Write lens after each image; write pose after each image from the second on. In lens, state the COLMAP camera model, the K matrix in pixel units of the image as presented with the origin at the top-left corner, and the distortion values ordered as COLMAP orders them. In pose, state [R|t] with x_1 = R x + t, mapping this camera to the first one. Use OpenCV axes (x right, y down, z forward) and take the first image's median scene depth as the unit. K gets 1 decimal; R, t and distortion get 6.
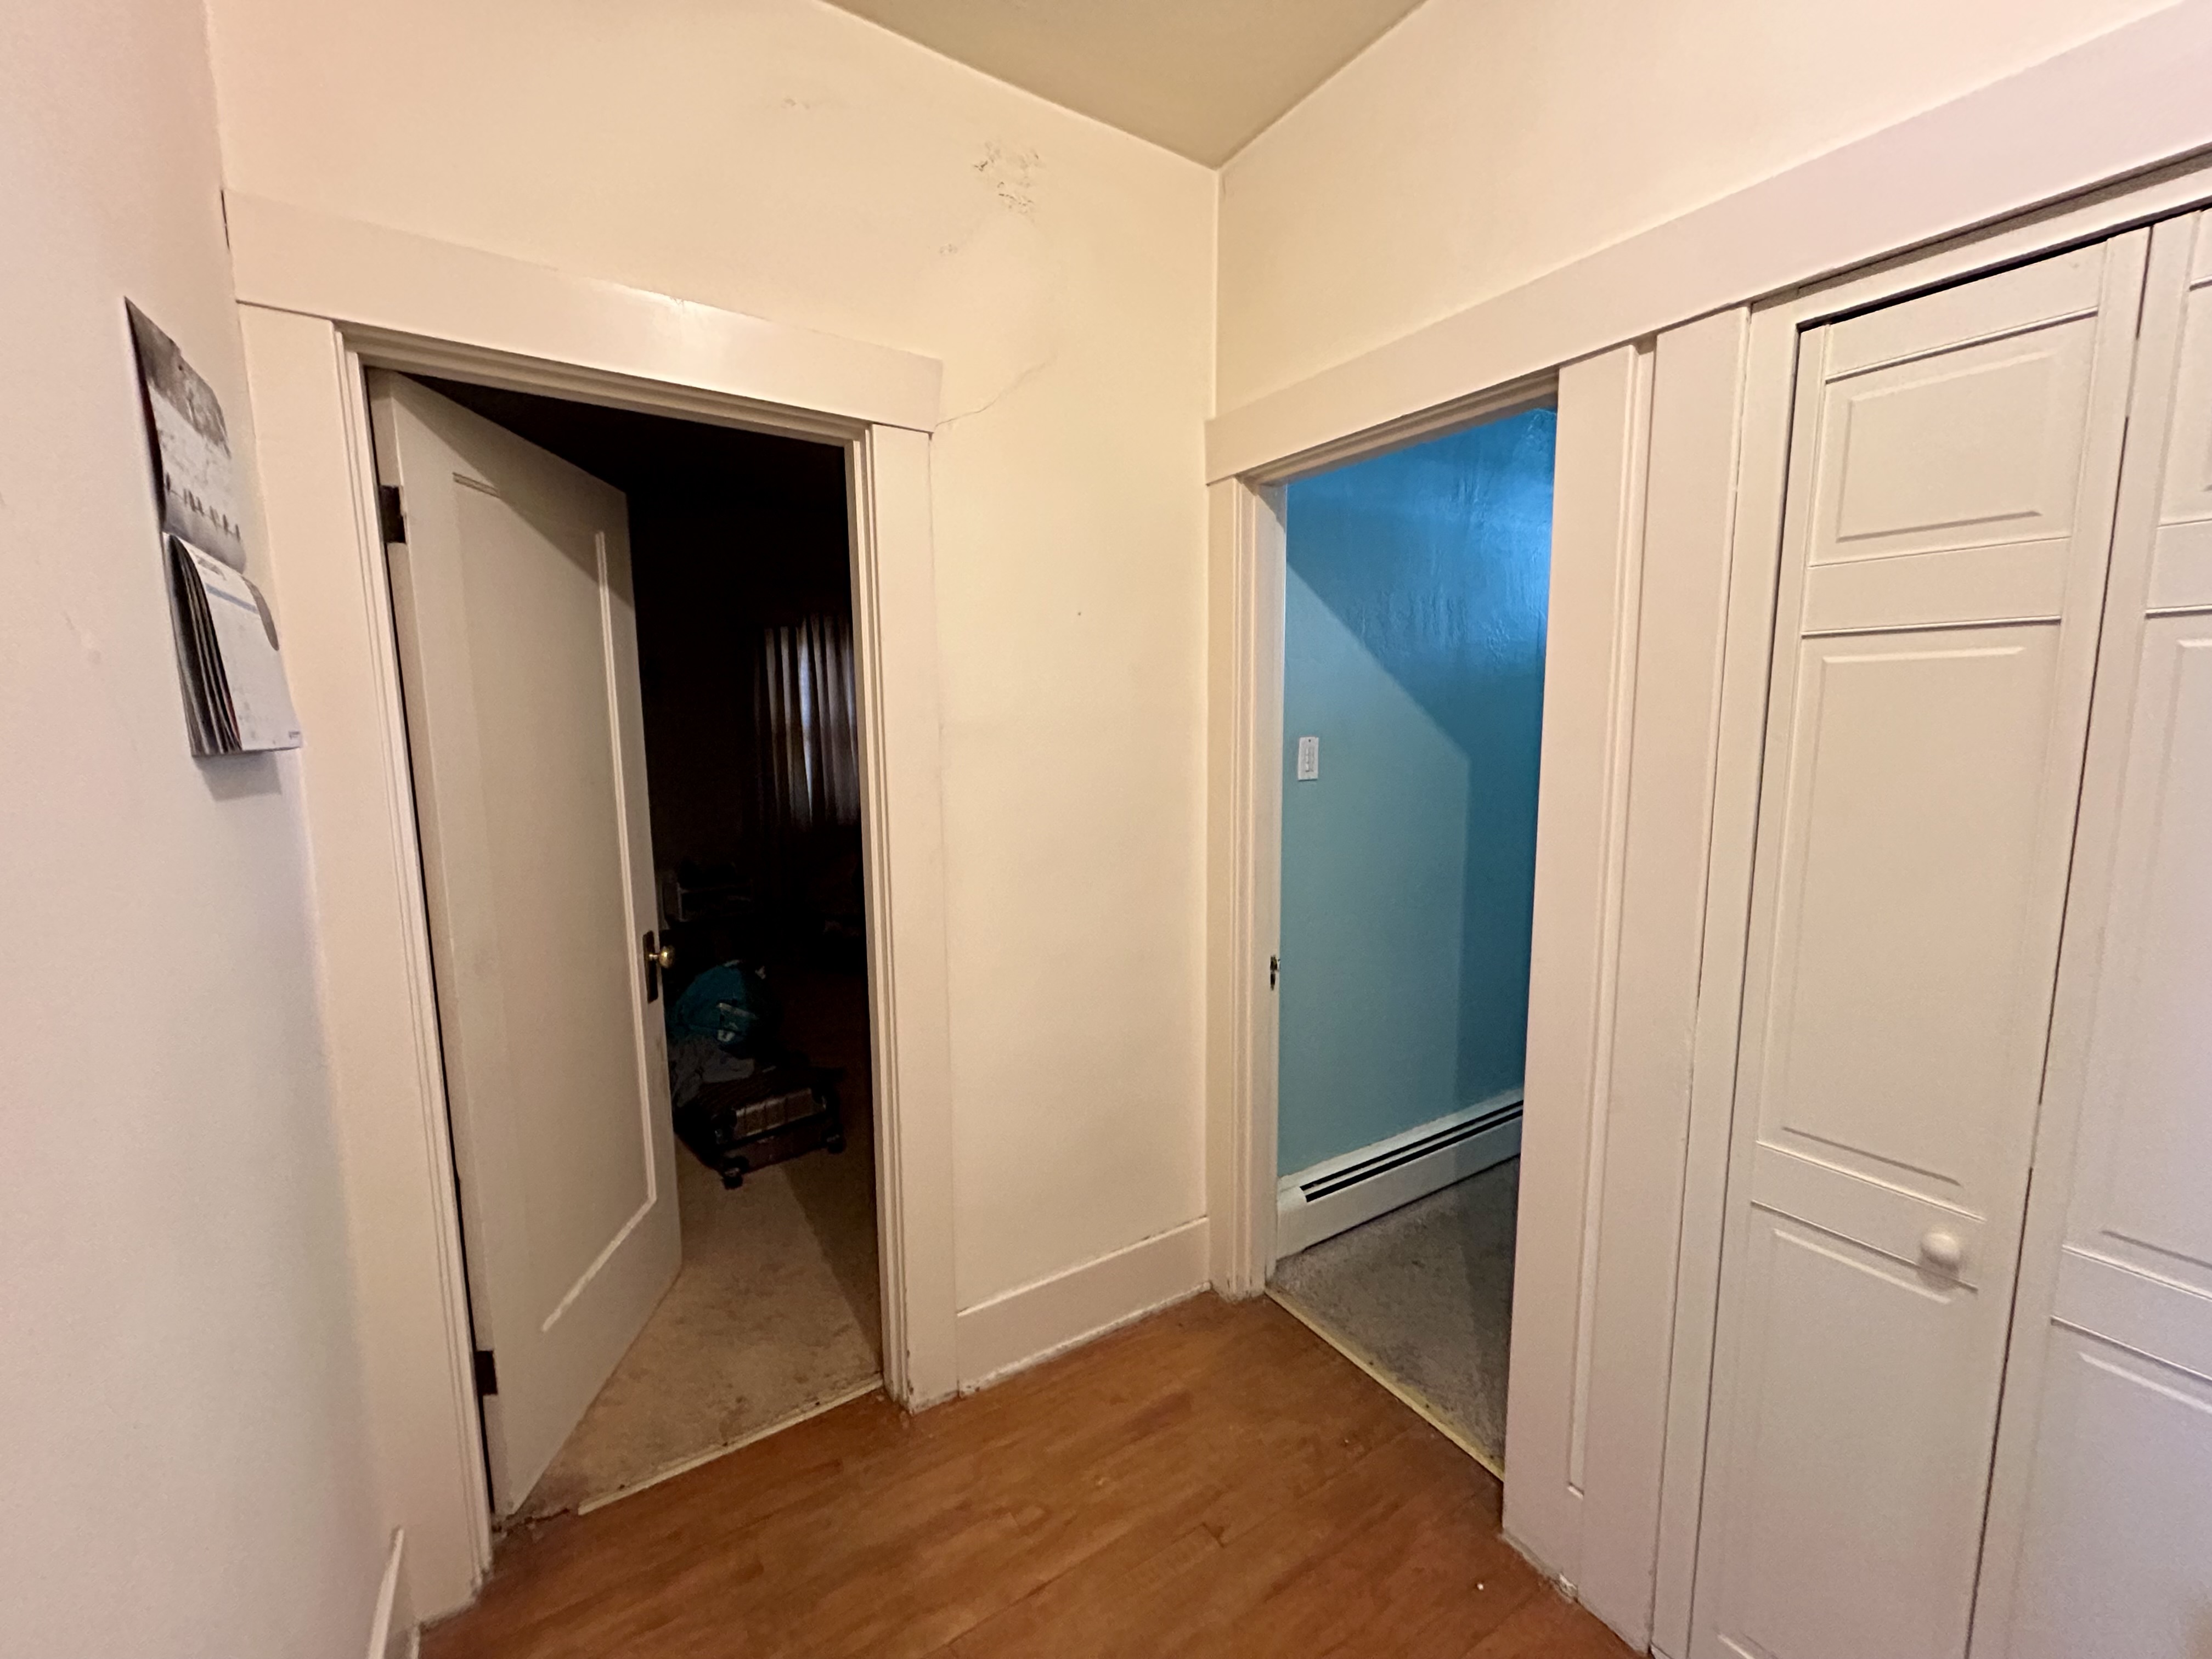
lens RADIAL K [[889.0, 0, 1111.1], [0, 889.0, 827.5], [0, 0, 1]] dist [-0.003343, 0.000068]
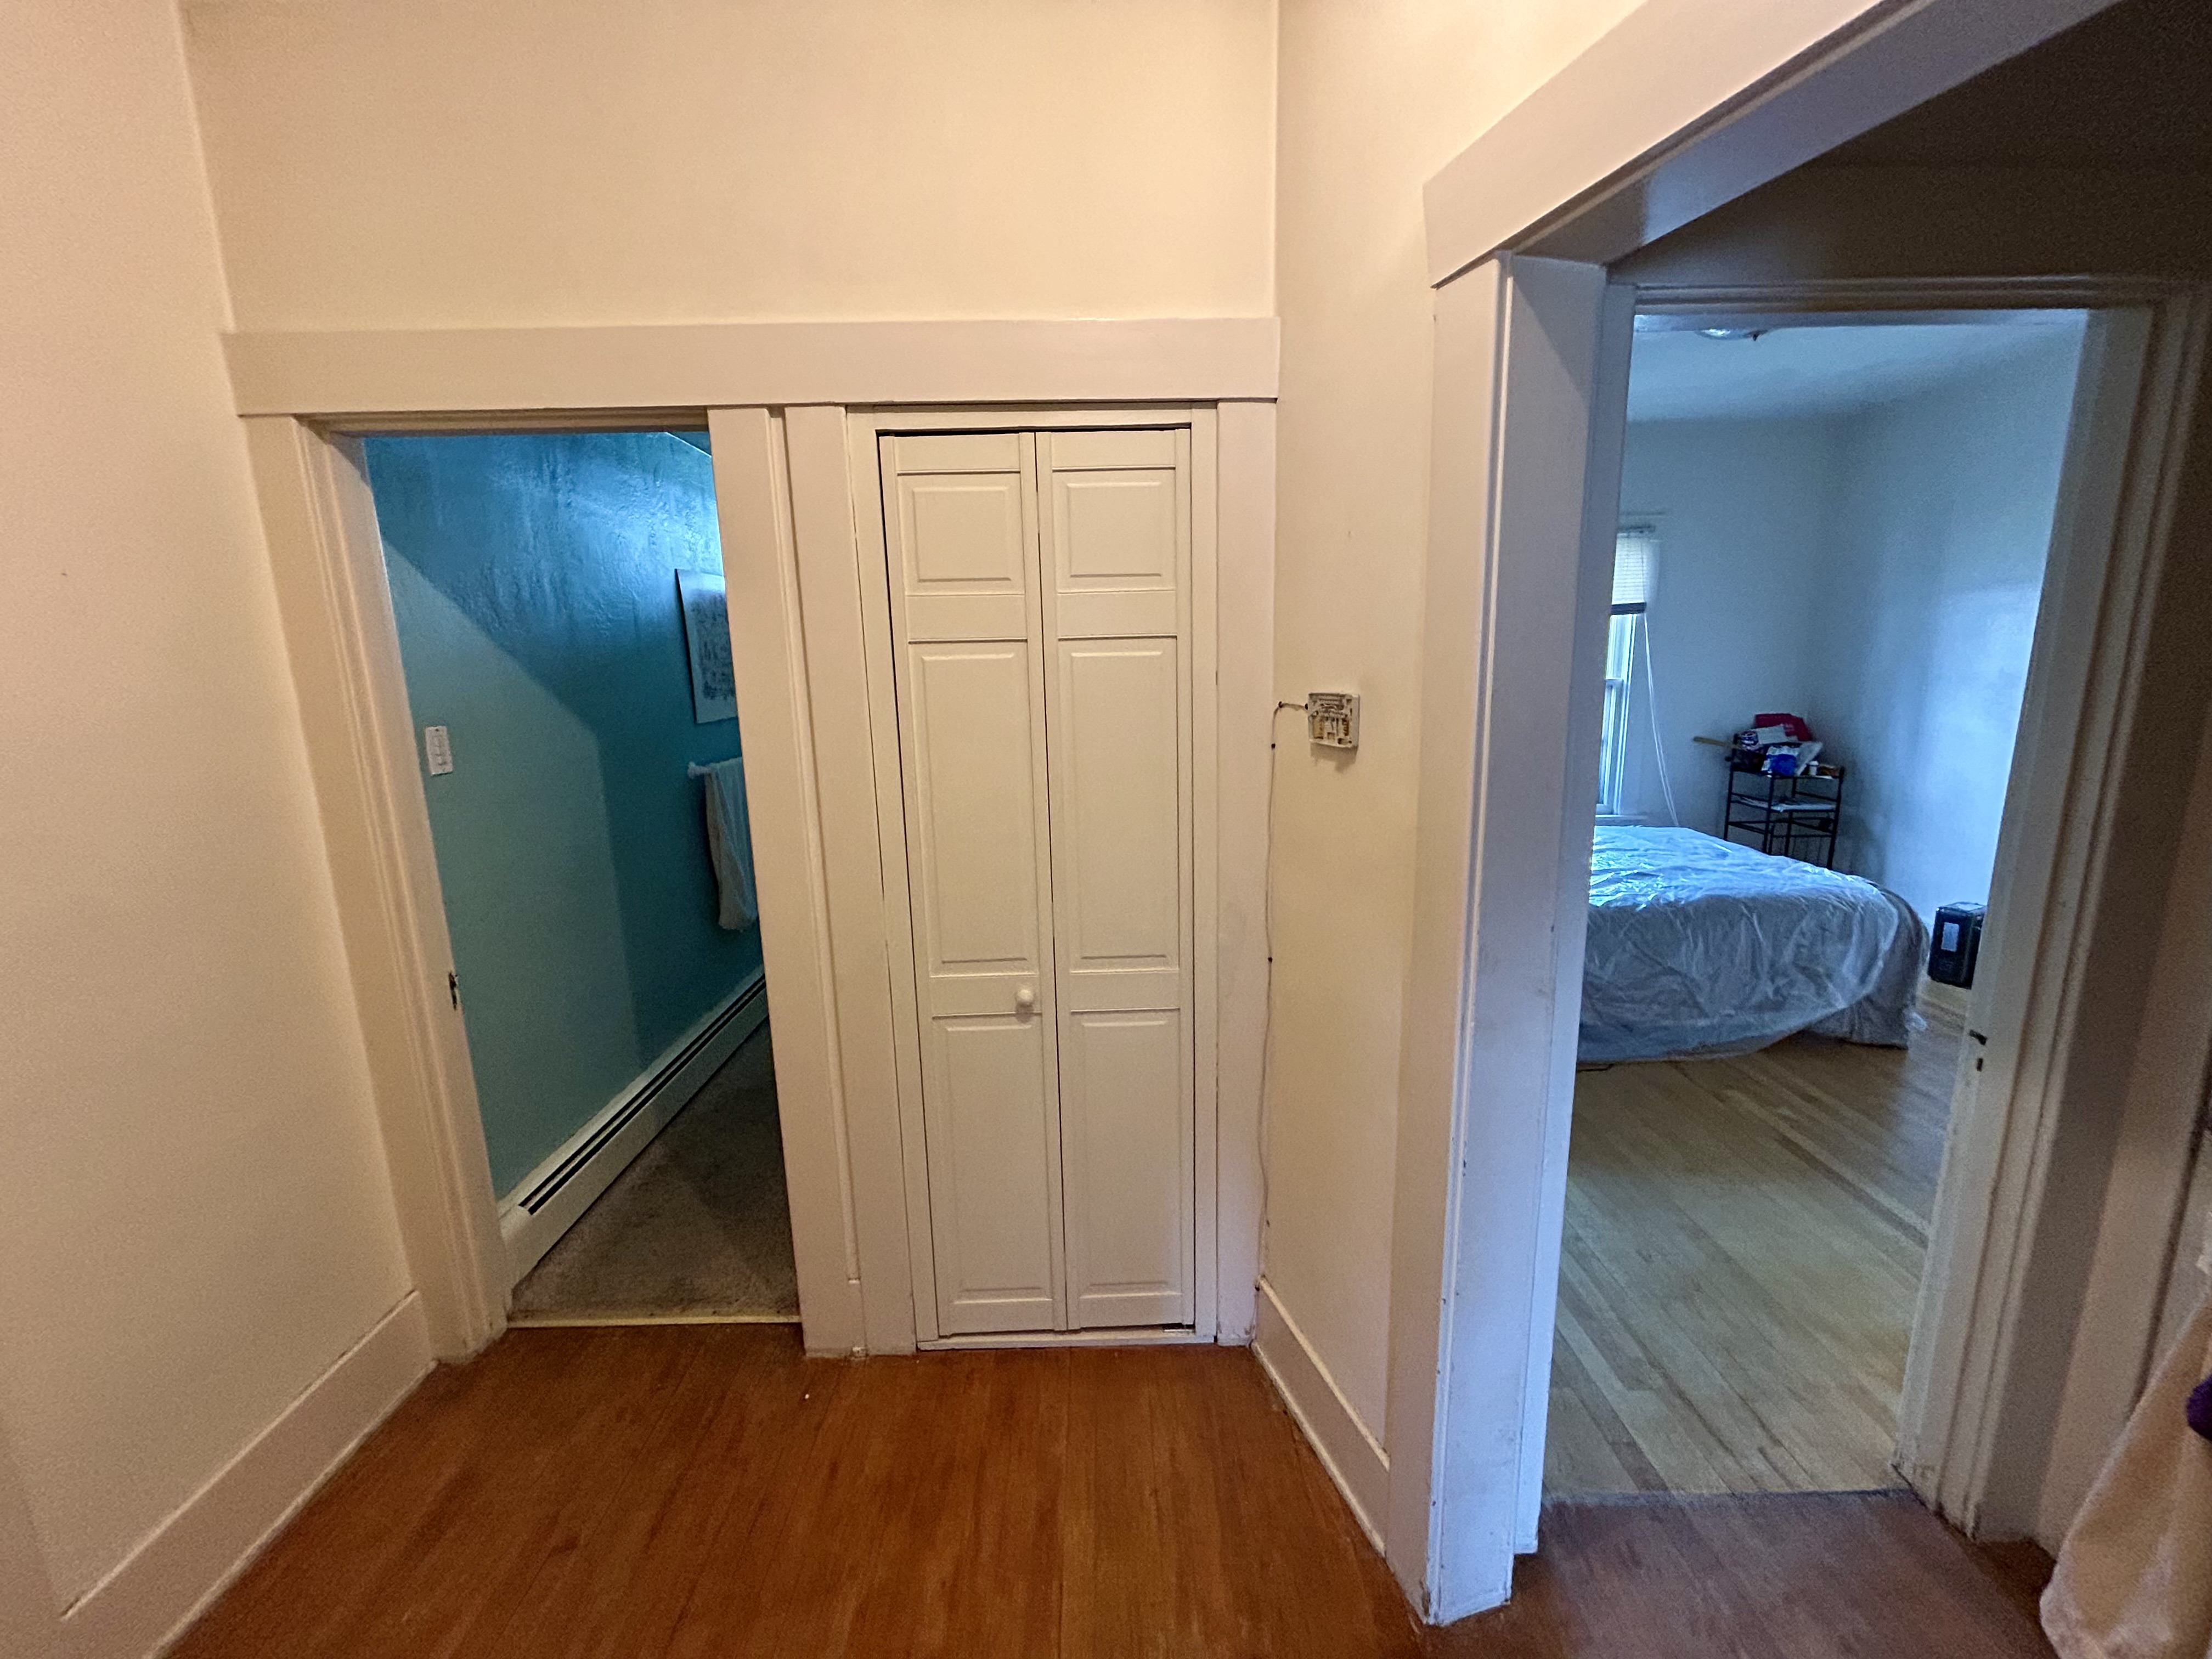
lens RADIAL K [[889.0, 0, 1094.7], [0, 889.0, 827.5], [0, 0, 1]] dist [-0.003343, 0.000068]
pose [[0.533940, -0.163861, 0.829492, -0.197891], [0.128381, 0.985378, 0.112018, -0.017668], [-0.835719, 0.046680, 0.547170, -0.045454]]
